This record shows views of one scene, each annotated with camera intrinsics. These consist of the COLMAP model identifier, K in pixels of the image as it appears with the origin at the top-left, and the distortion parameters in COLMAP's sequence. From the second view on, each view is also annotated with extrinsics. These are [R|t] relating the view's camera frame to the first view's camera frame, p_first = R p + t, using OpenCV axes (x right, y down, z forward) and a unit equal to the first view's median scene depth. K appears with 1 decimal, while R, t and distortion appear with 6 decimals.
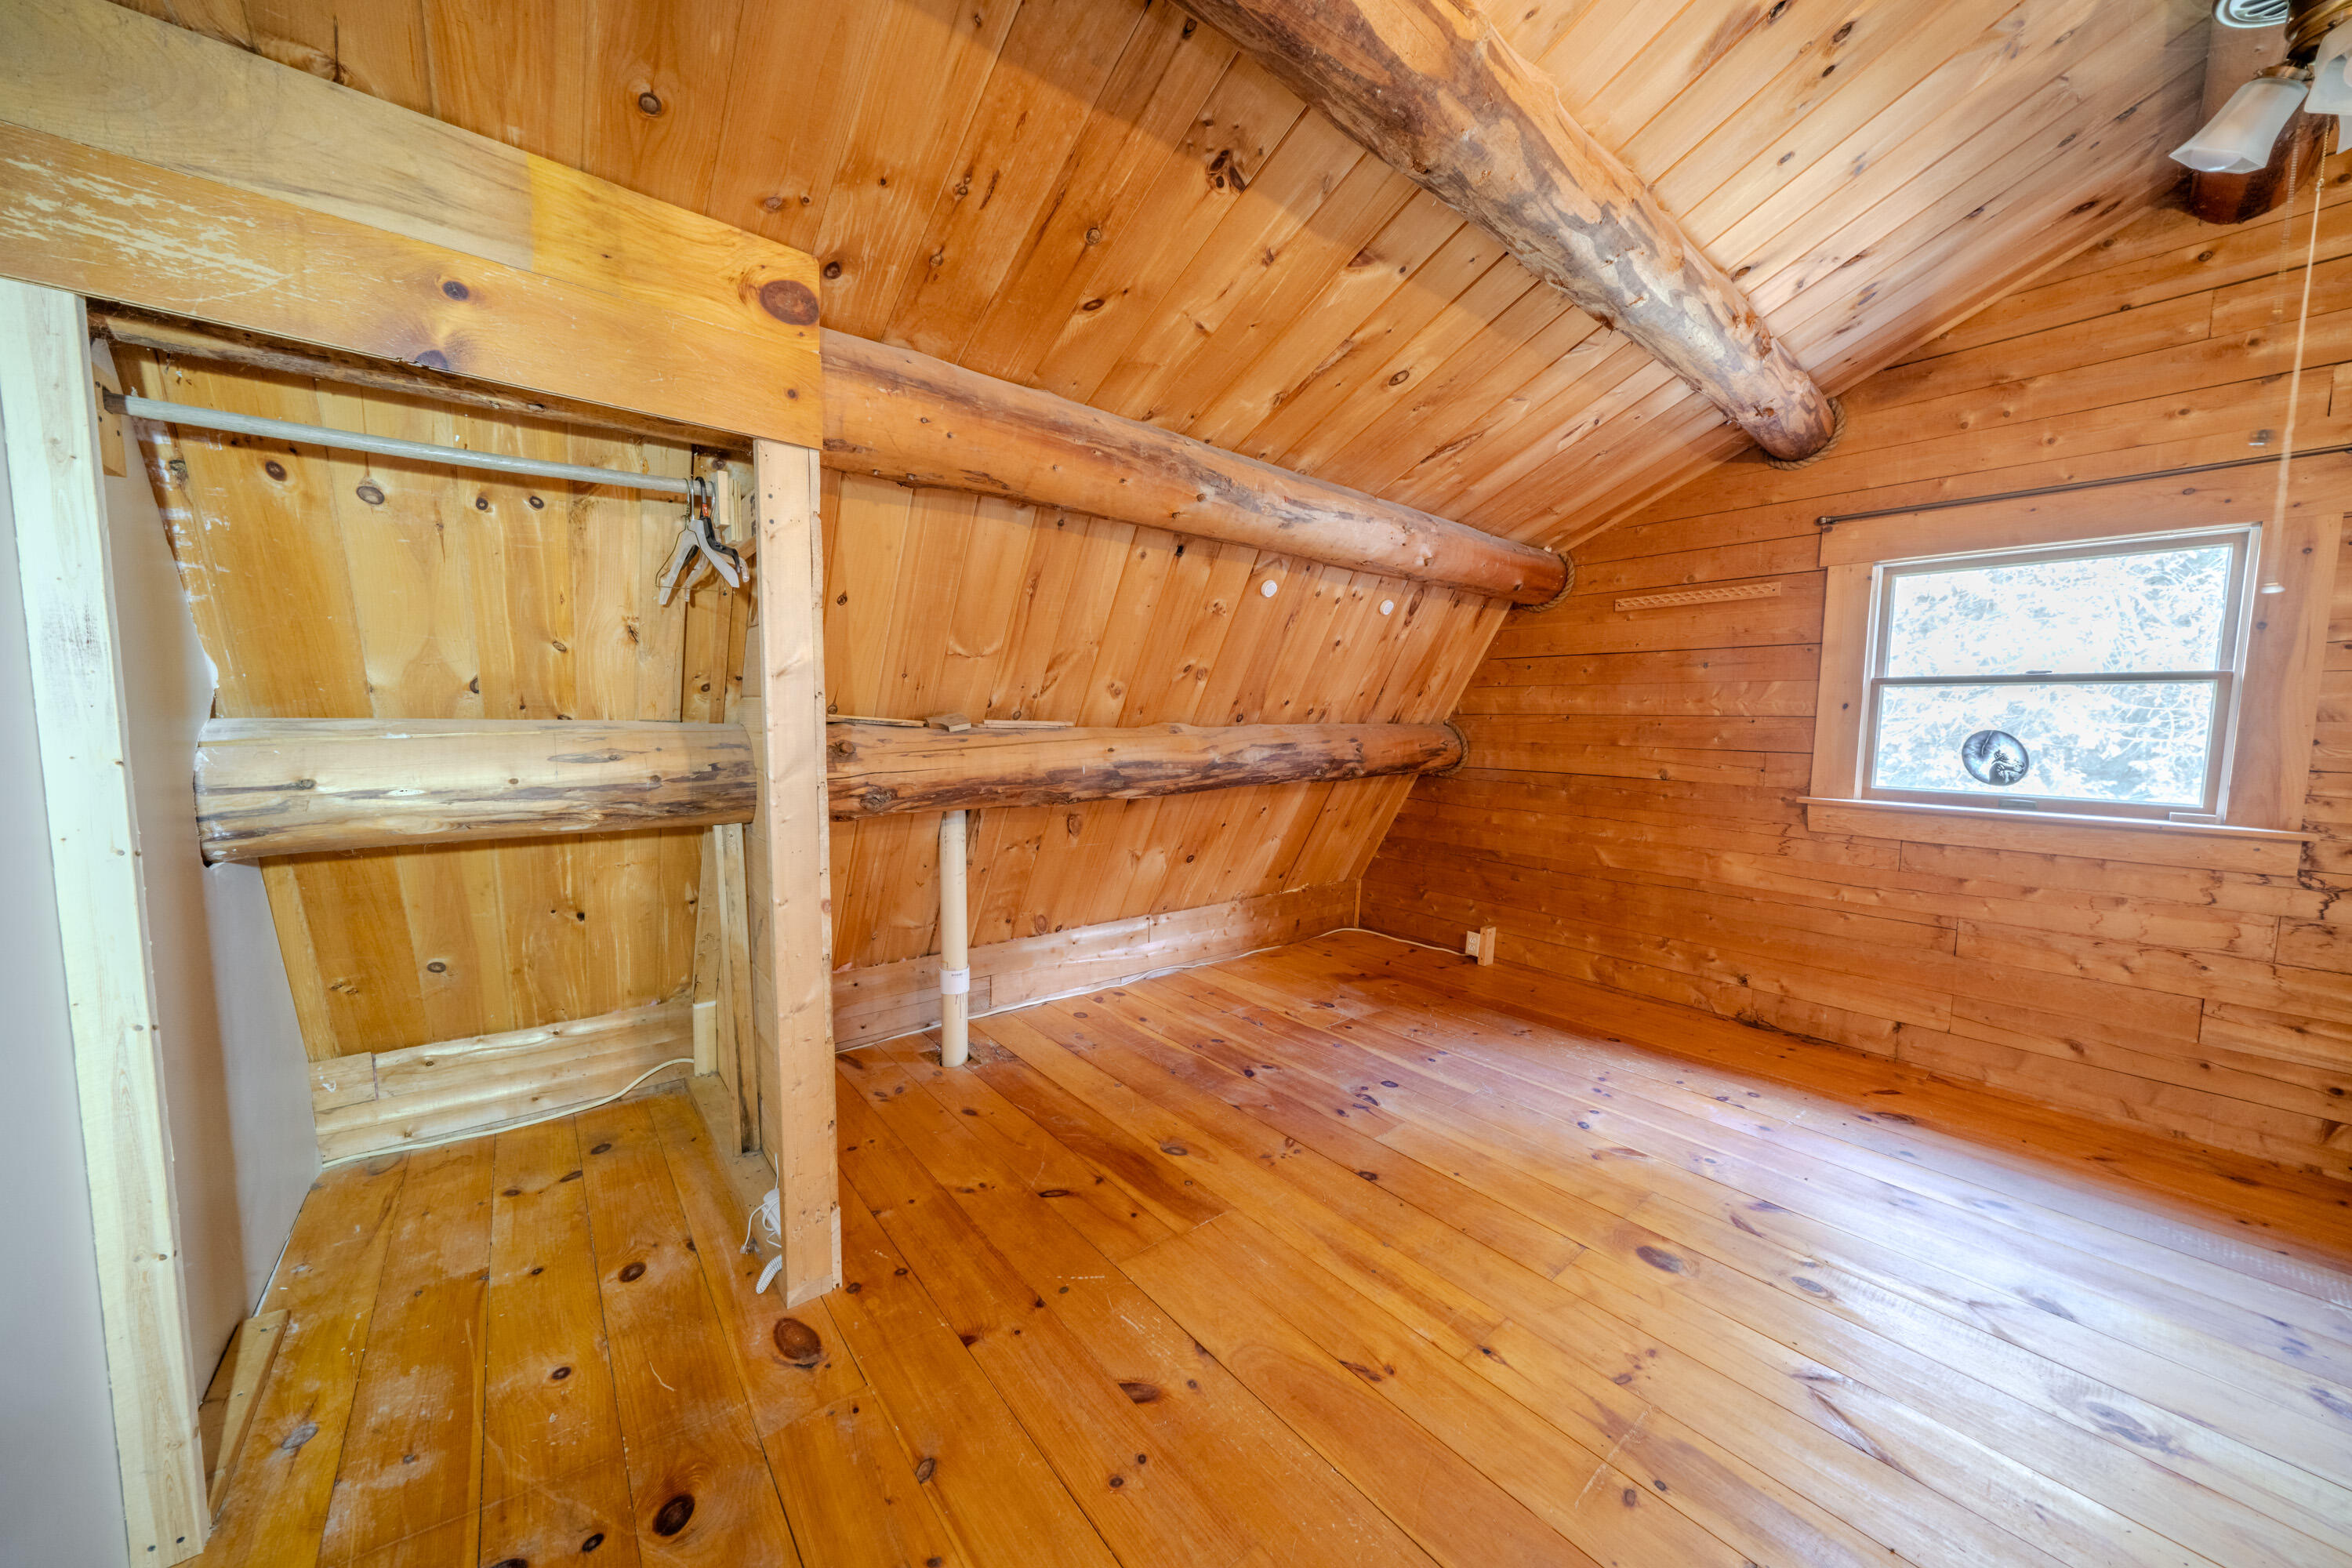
lens RADIAL K [[815.5, 0, 1166.4], [0, 815.5, 786.4], [0, 0, 1]] dist [-0.000272, -0.000148]
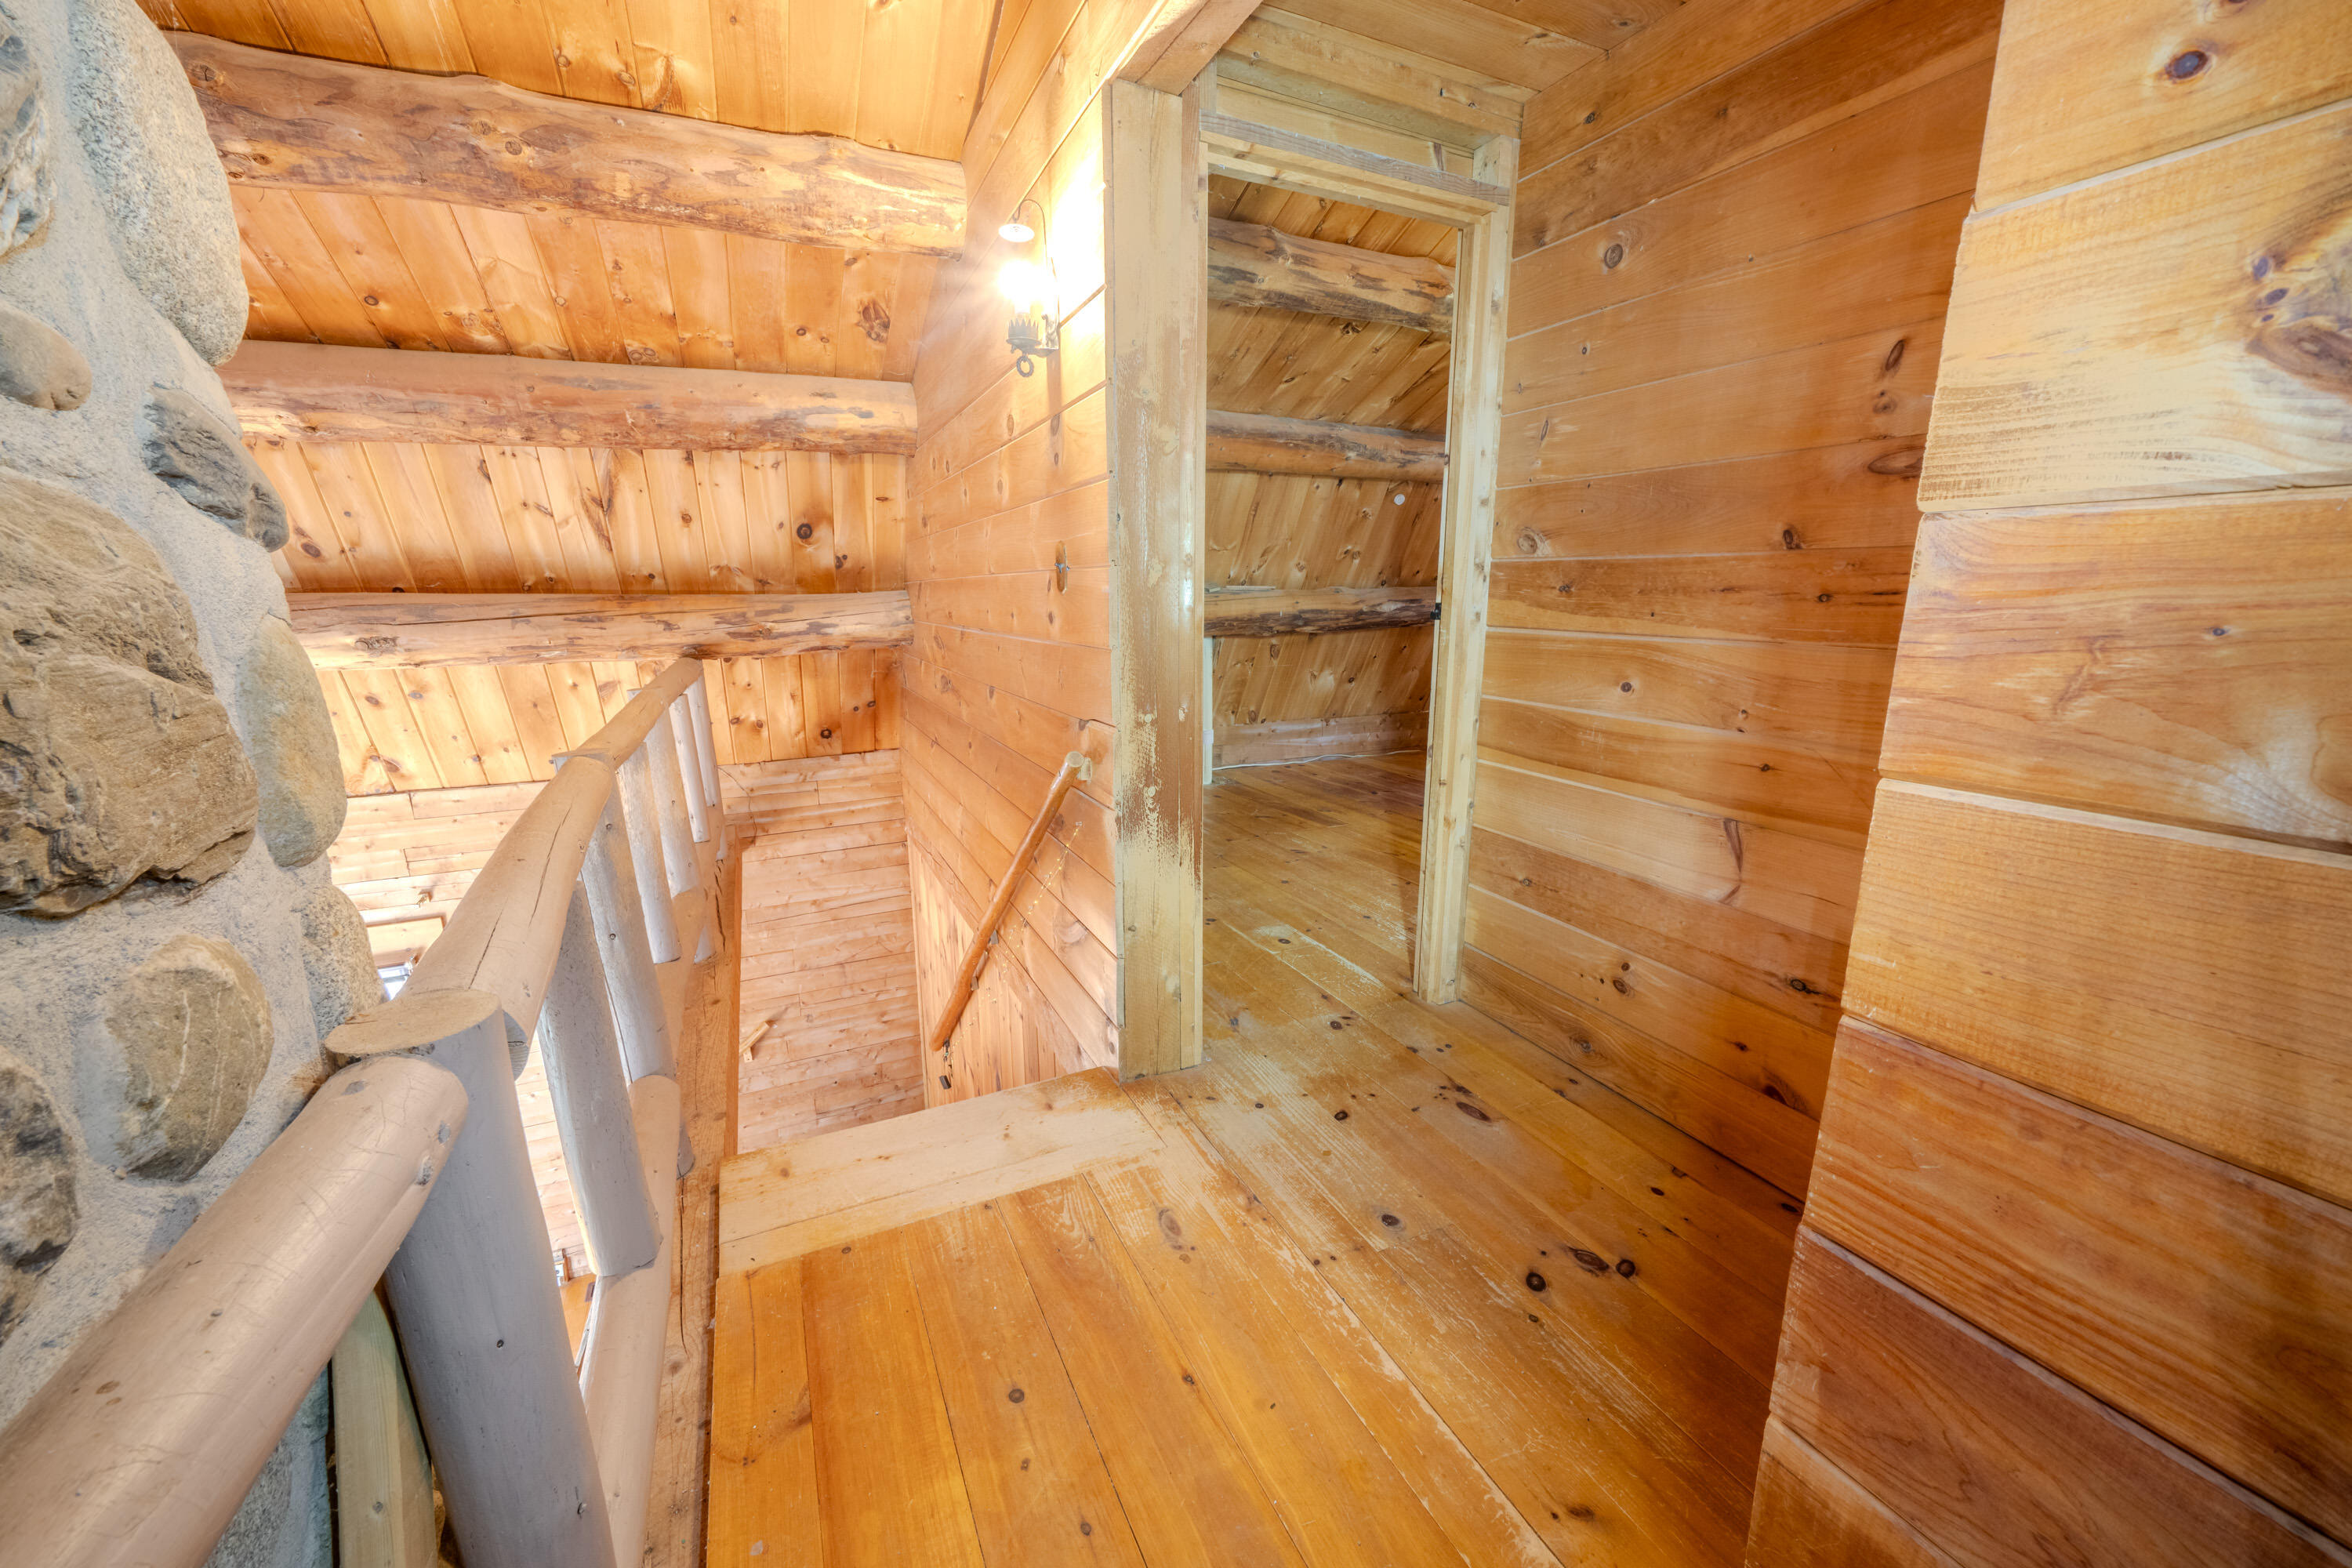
lens RADIAL K [[867.1, 0, 1176.6], [0, 867.1, 784.0], [0, 0, 1]] dist [0.000735, 0.000150]
pose [[0.975459, 0.033451, -0.217627, 0.098742], [-0.004106, 0.990984, 0.133918, 0.094400], [0.220145, -0.129738, 0.966801, -0.911297]]
